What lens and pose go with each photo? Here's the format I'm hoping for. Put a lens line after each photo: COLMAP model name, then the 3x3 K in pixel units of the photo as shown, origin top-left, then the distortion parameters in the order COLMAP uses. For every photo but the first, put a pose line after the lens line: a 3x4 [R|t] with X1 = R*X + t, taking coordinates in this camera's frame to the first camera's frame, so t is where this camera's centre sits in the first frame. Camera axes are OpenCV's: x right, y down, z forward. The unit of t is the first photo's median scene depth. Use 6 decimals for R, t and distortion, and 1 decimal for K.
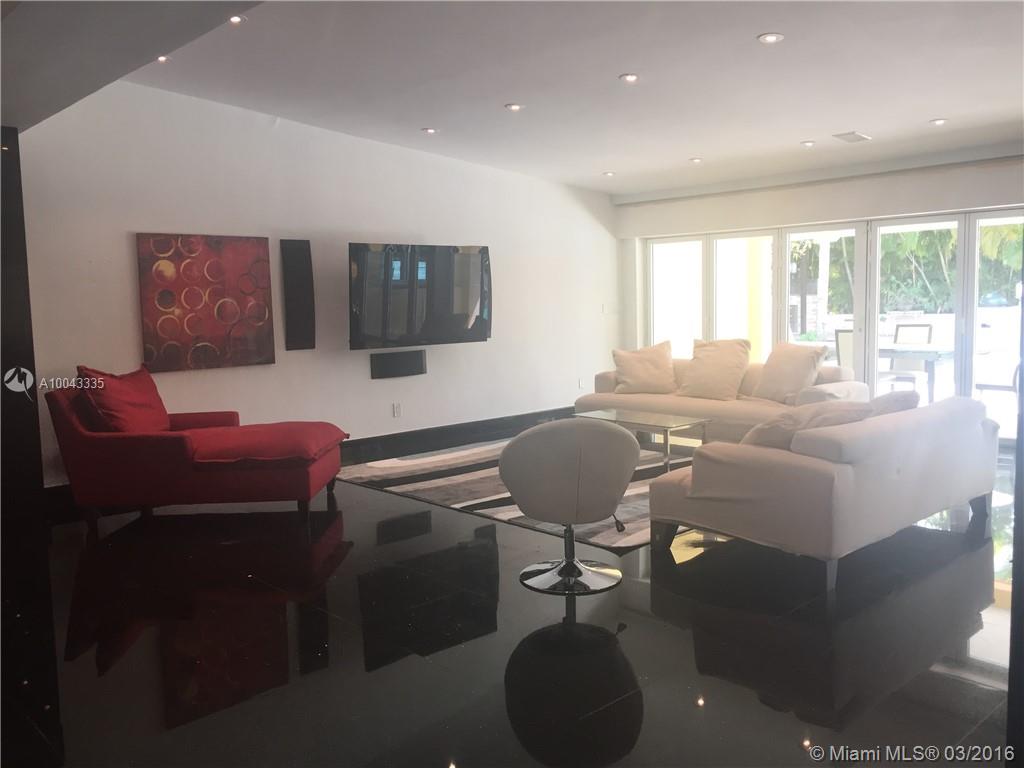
lens RADIAL K [[874.0, 0, 511.0], [0, 874.0, 380.2], [0, 0, 1]] dist [0.055174, -0.003468]
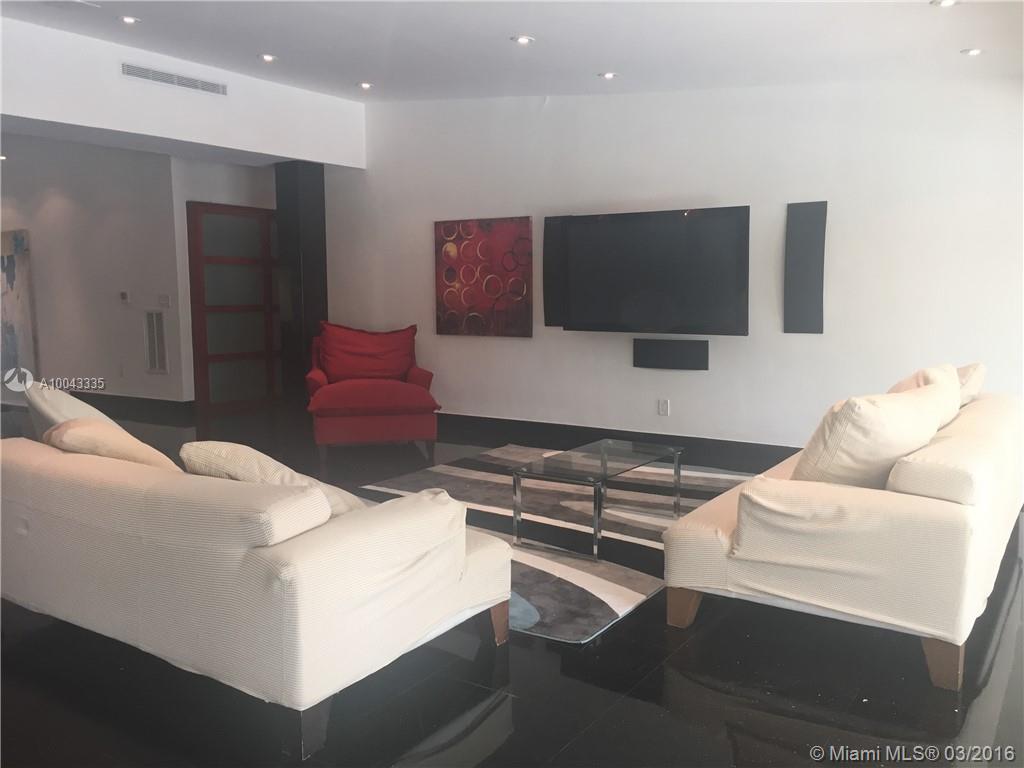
lens RADIAL K [[874.0, 0, 505.9], [0, 874.0, 383.5], [0, 0, 1]] dist [0.055174, -0.003468]
pose [[0.230709, 0.131682, -0.964071, 0.774063], [-0.092492, 0.989282, 0.112992, -0.084252], [0.968617, 0.063101, 0.240415, 0.766178]]
